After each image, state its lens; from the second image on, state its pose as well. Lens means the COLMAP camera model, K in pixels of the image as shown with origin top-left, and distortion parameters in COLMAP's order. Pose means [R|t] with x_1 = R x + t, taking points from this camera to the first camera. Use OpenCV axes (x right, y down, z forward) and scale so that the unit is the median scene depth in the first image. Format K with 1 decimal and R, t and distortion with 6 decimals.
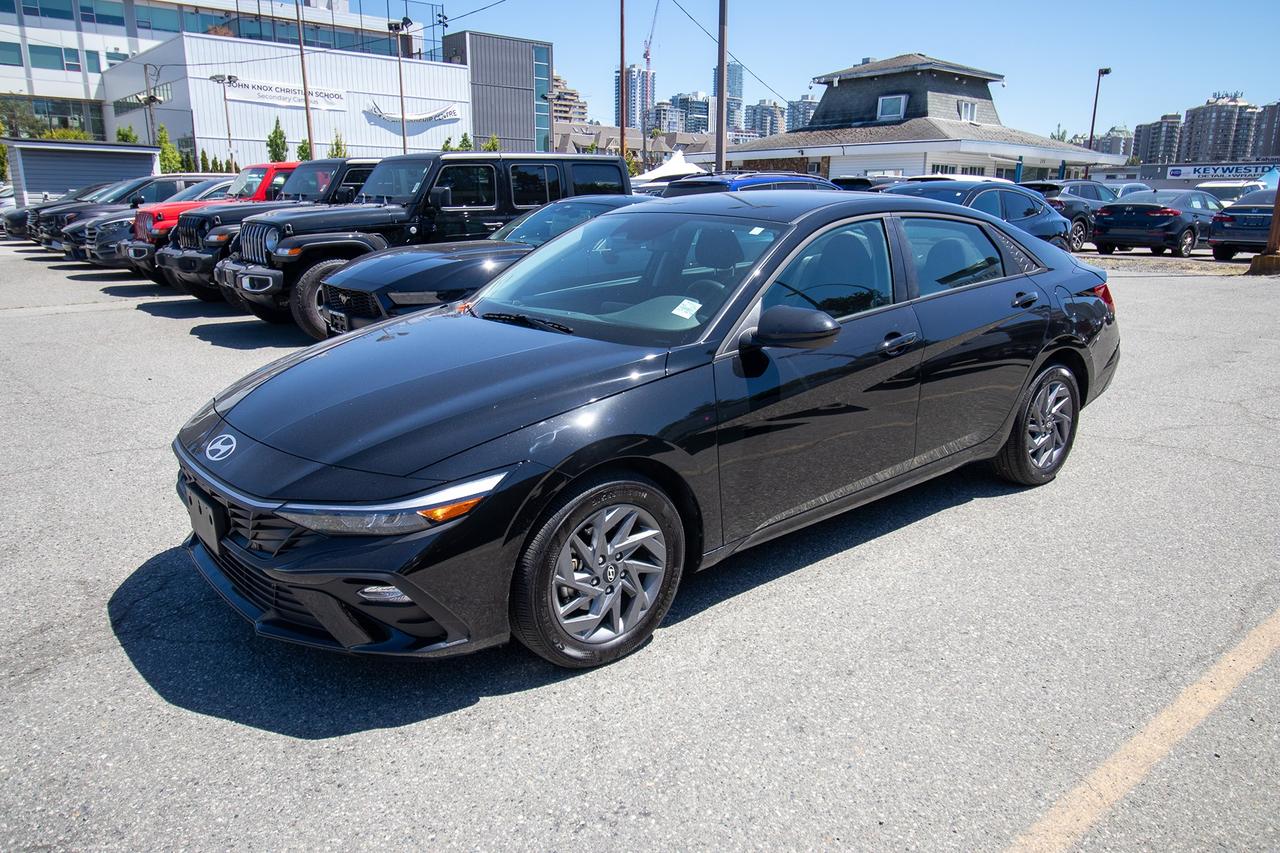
lens RADIAL K [[896.3, 0, 641.1], [0, 896.3, 423.0], [0, 0, 1]] dist [0.015917, -0.013288]
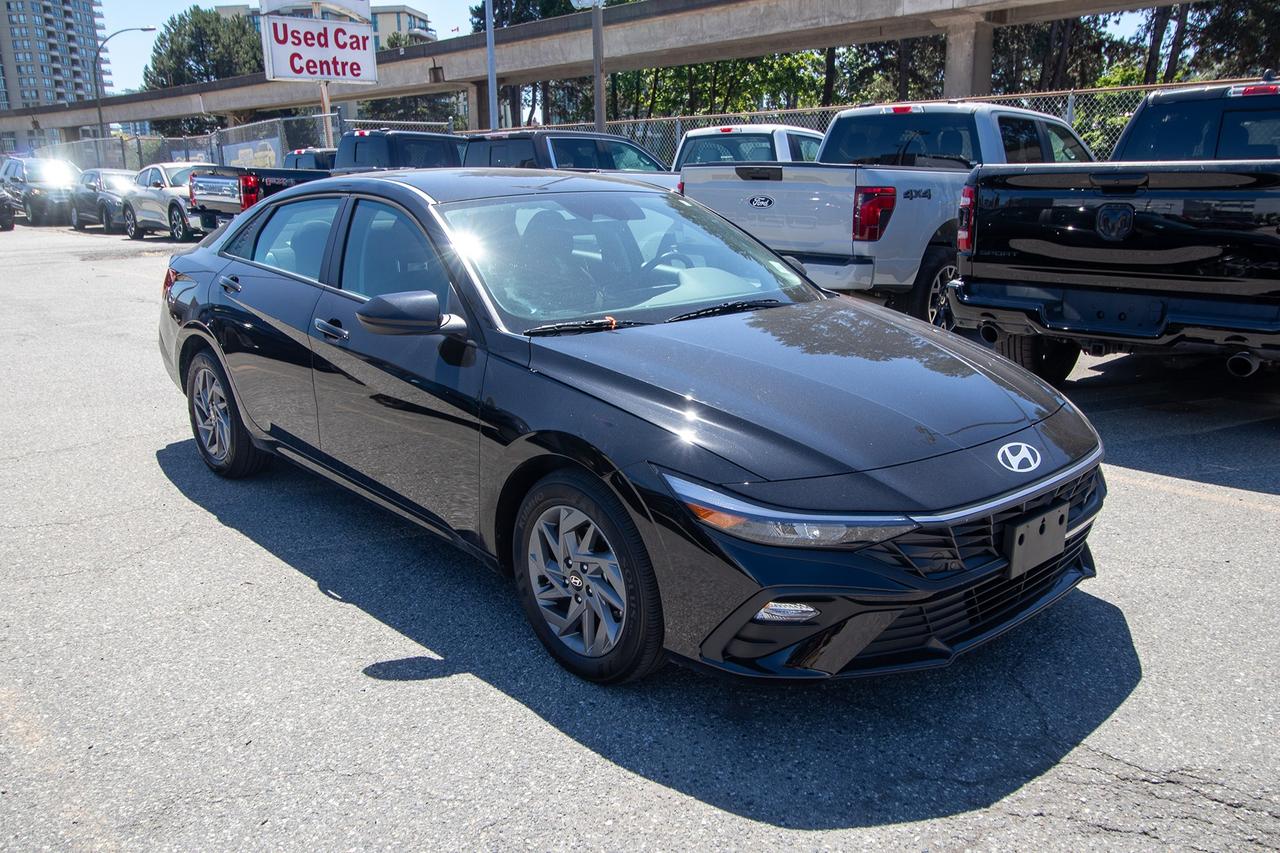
lens RADIAL K [[1010.6, 0, 648.0], [0, 1010.6, 429.1], [0, 0, 1]] dist [0.016906, -0.007713]
pose [[-0.055619, -0.246758, 0.967480, -0.097798], [0.256148, 0.933024, 0.252696, -0.023820], [-0.965036, 0.261872, 0.011313, 0.093417]]
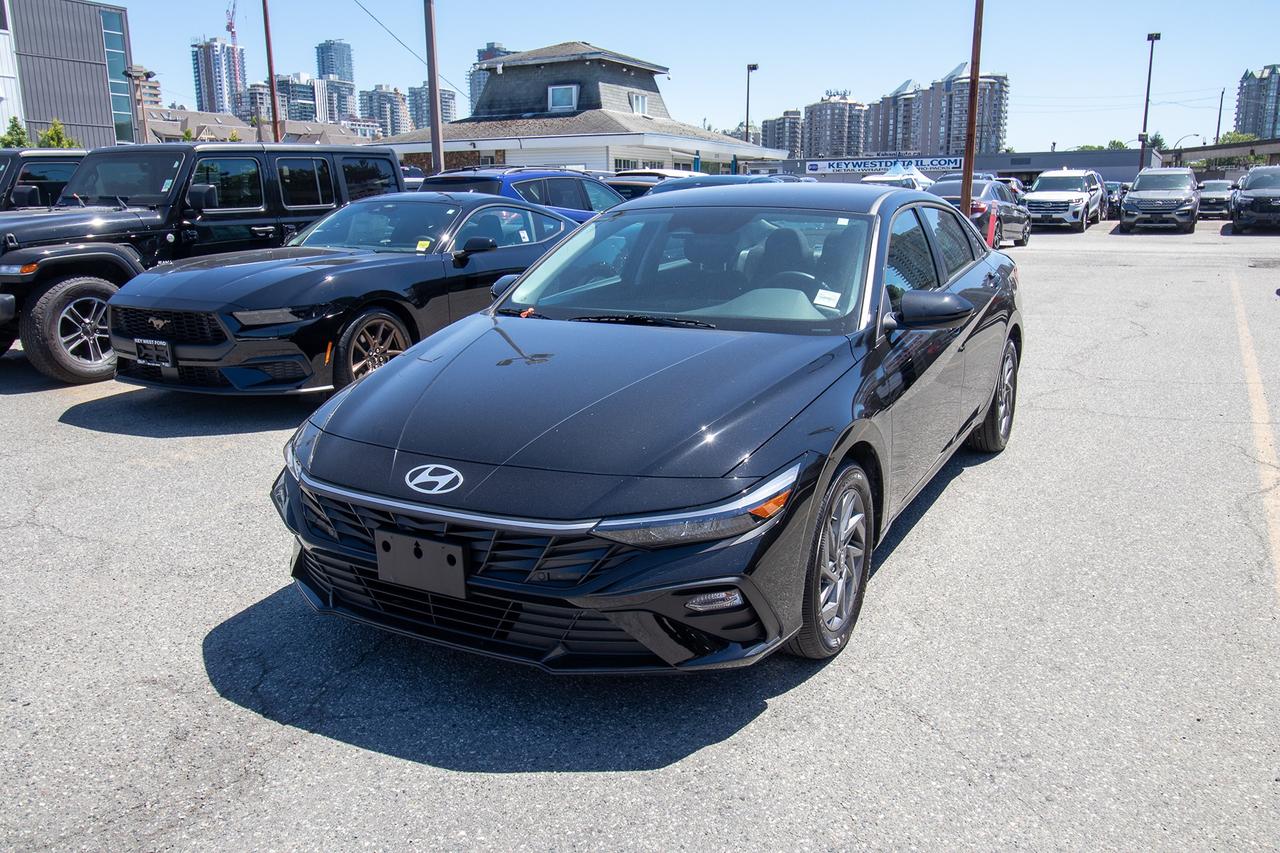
lens RADIAL K [[1010.6, 0, 645.4], [0, 1010.6, 425.5], [0, 0, 1]] dist [0.016906, -0.007713]
pose [[0.931174, -0.092711, 0.352590, -0.043339], [0.100668, 0.994911, -0.004253, 0.000048], [-0.350401, 0.039455, 0.935768, 0.000512]]
